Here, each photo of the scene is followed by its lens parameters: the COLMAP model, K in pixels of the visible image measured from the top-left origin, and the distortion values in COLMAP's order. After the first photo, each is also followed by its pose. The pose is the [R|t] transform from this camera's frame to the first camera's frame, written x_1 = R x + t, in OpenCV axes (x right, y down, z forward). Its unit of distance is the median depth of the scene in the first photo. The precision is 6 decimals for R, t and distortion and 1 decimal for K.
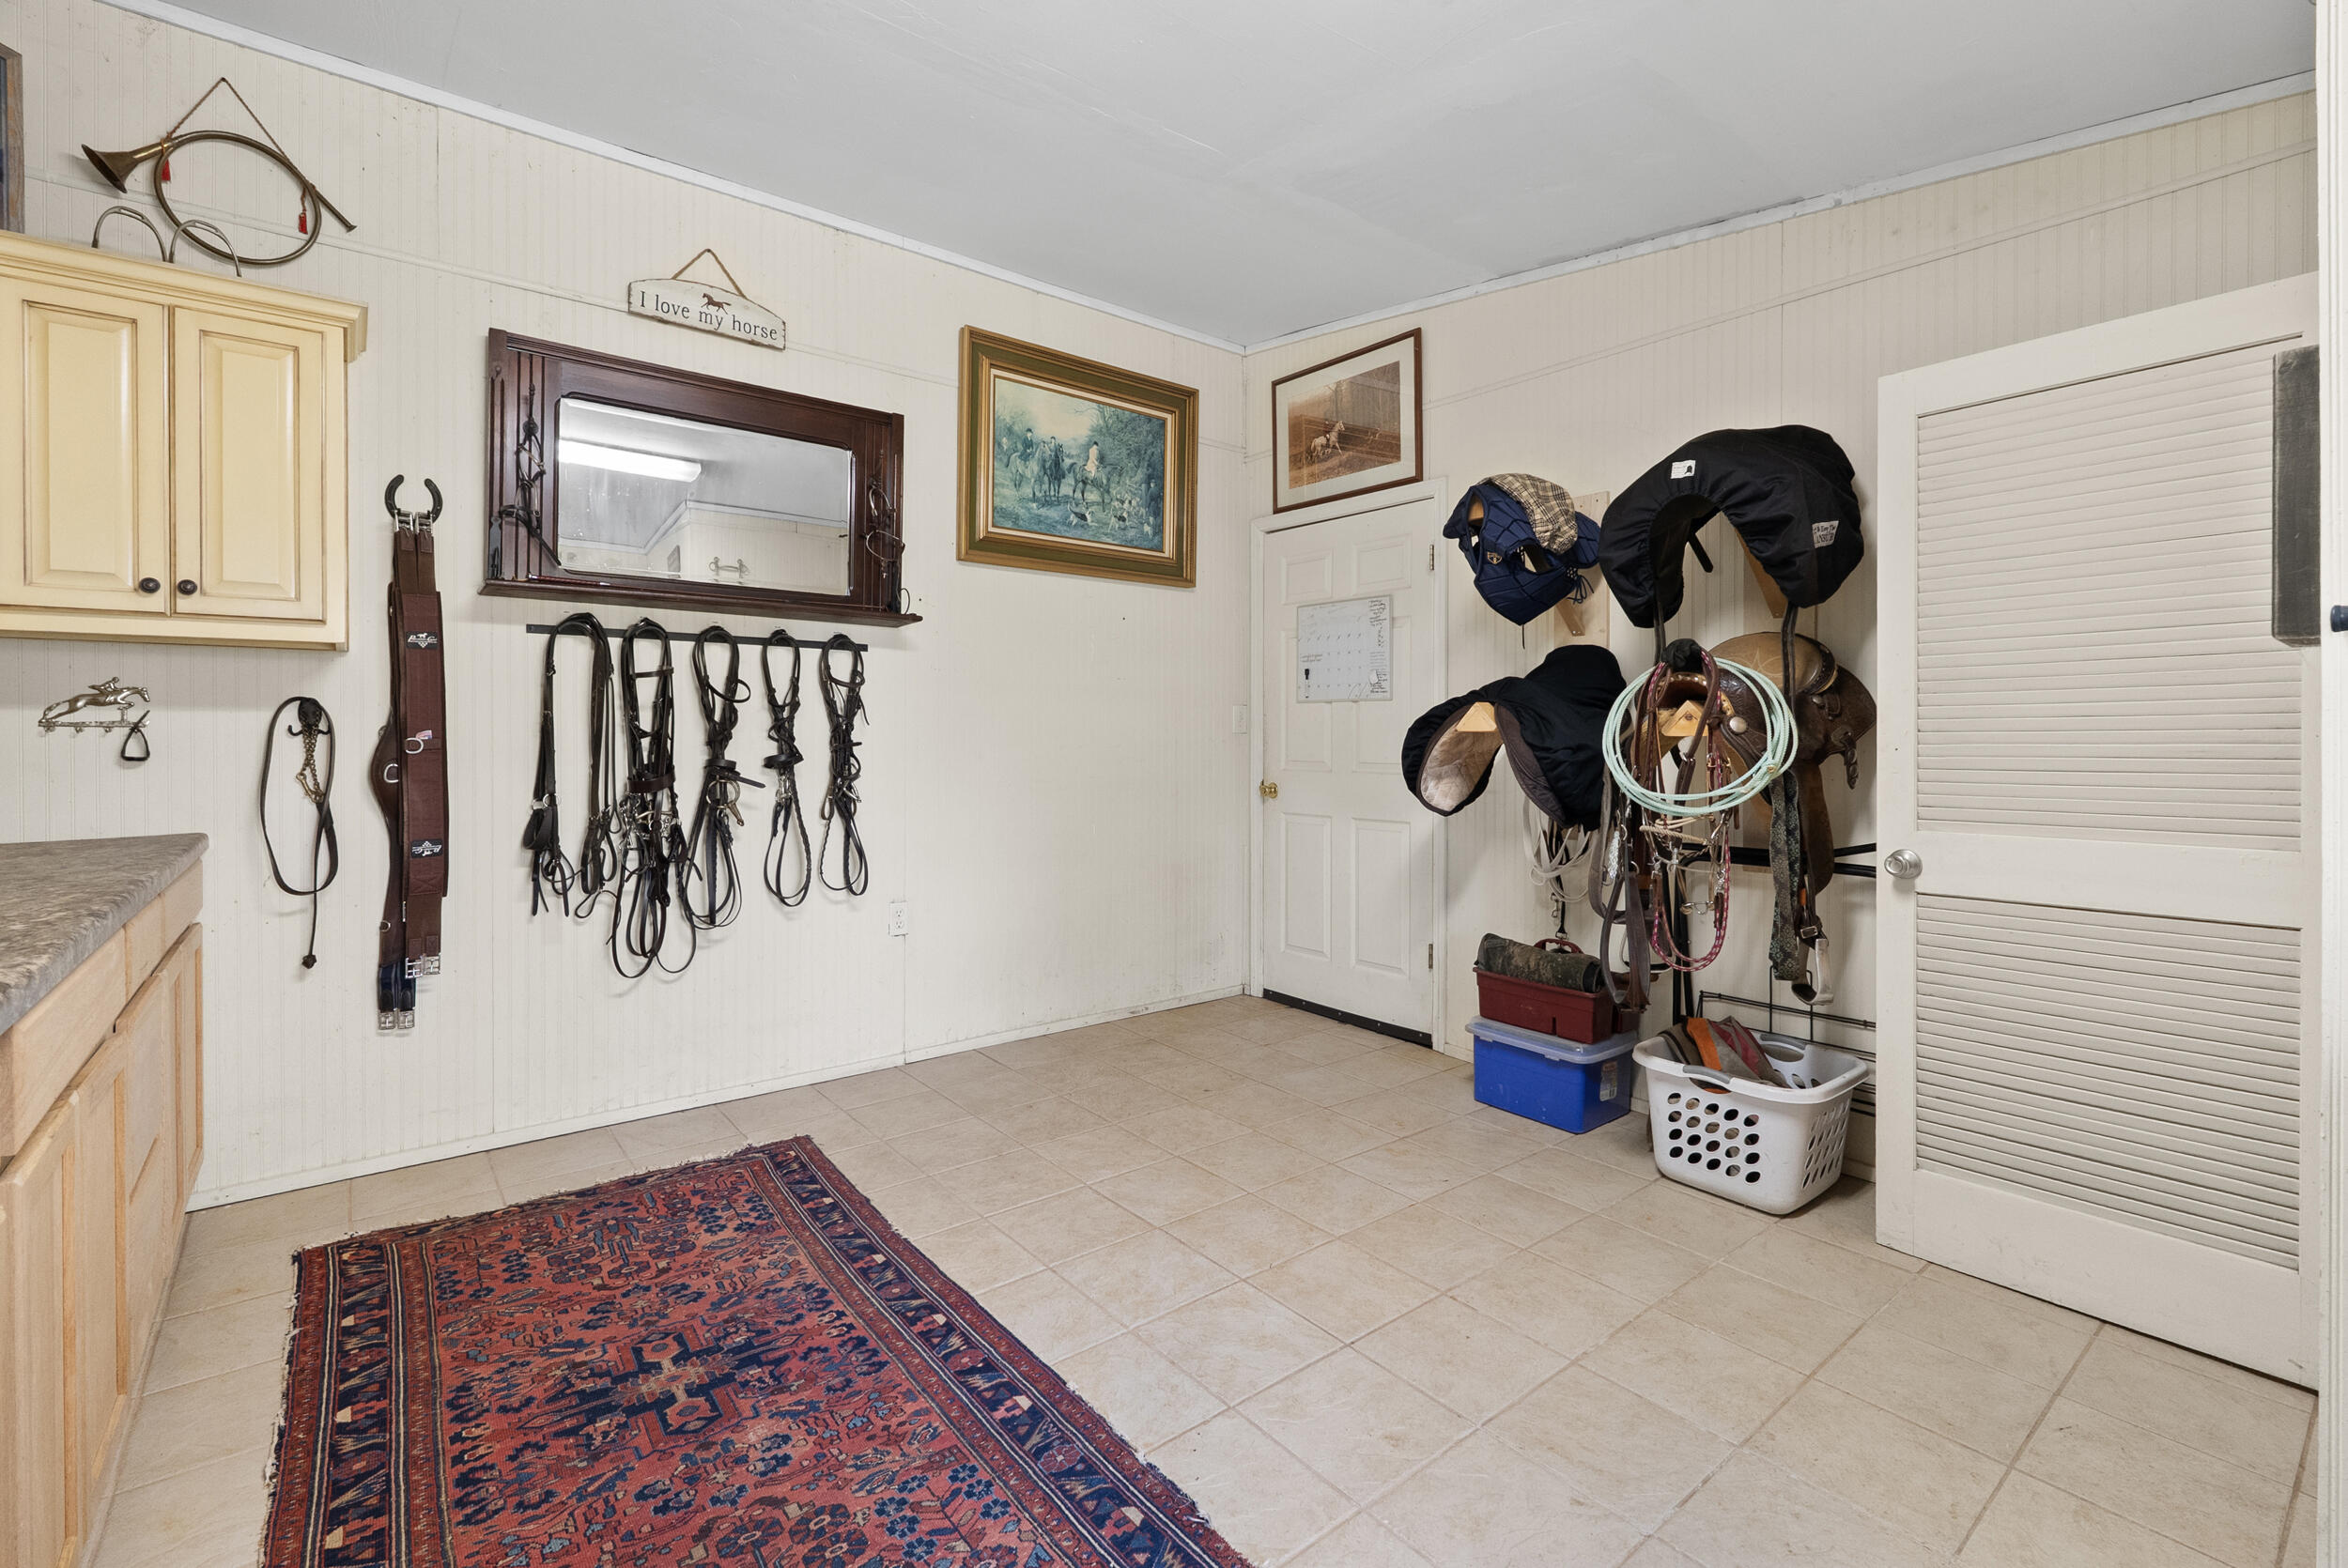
lens RADIAL K [[1040.0, 0, 1173.4], [0, 1040.0, 761.7], [0, 0, 1]] dist [-0.001783, -0.000862]
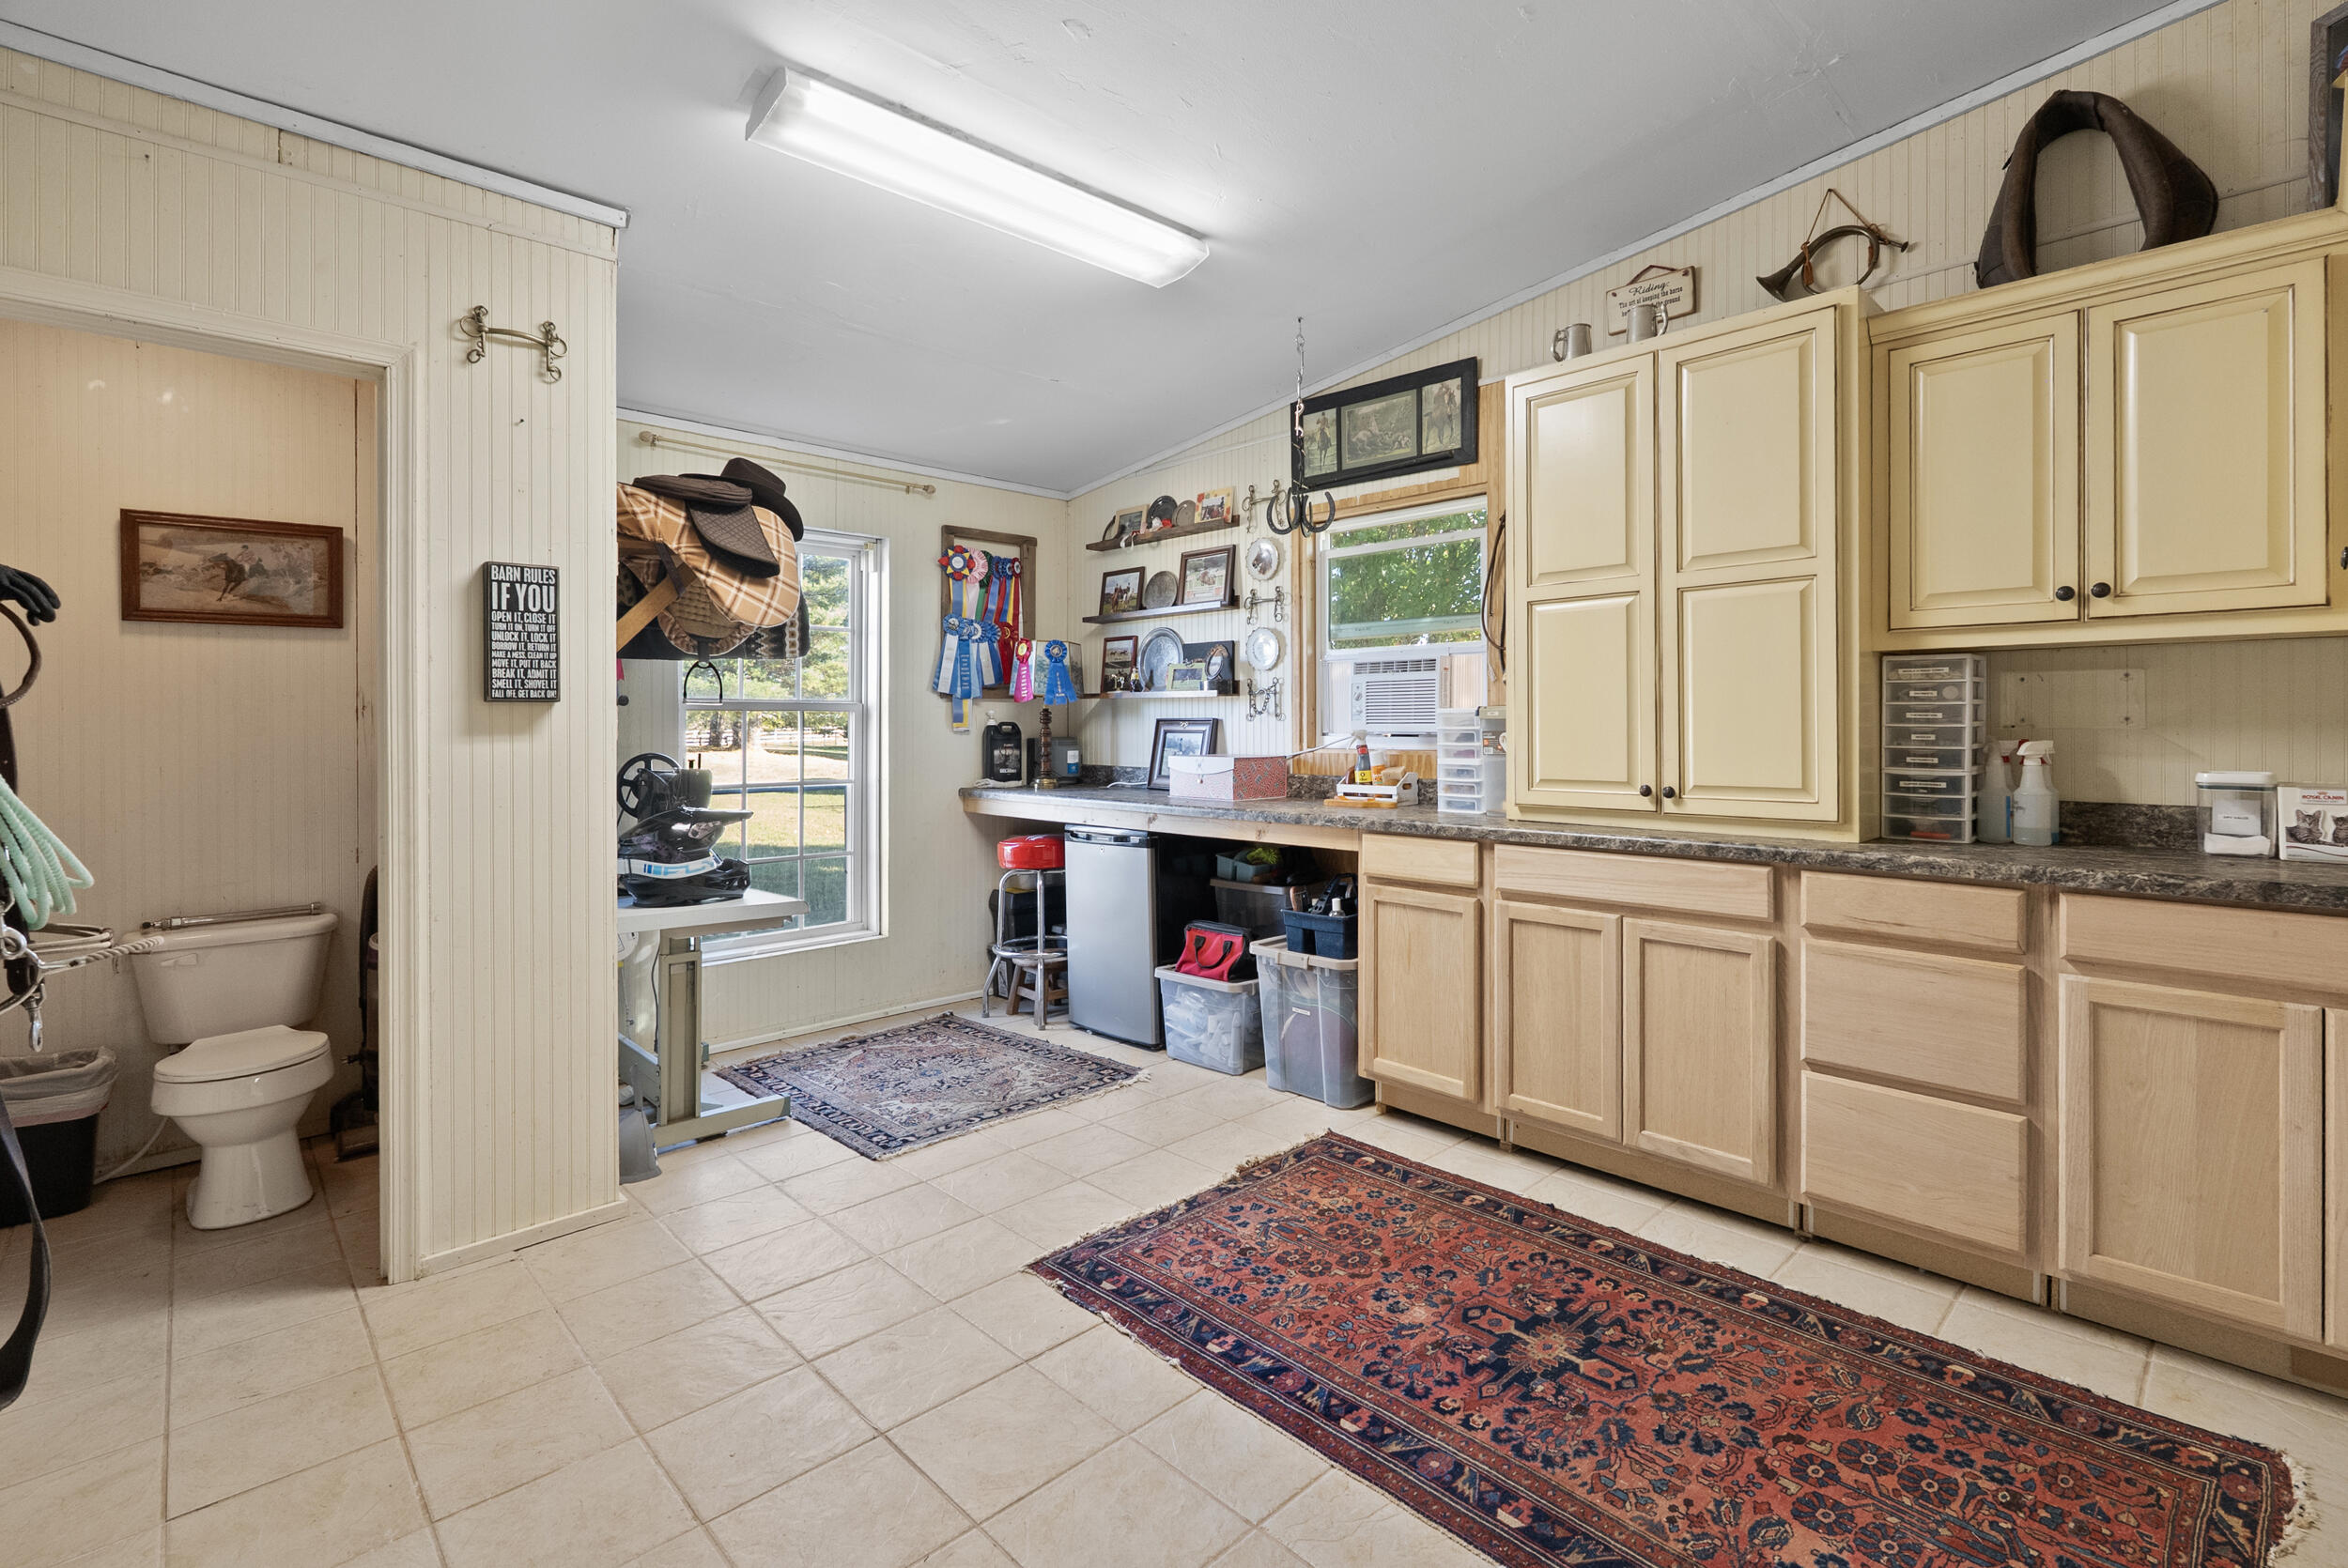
lens RADIAL K [[1040.0, 0, 1172.6], [0, 1040.0, 720.9], [0, 0, 1]] dist [-0.001783, -0.000862]
pose [[-0.996874, 0.005386, -0.078824, -0.015541], [0.004039, 0.999843, 0.017248, -0.070588], [0.078904, 0.016875, -0.996739, 2.015065]]
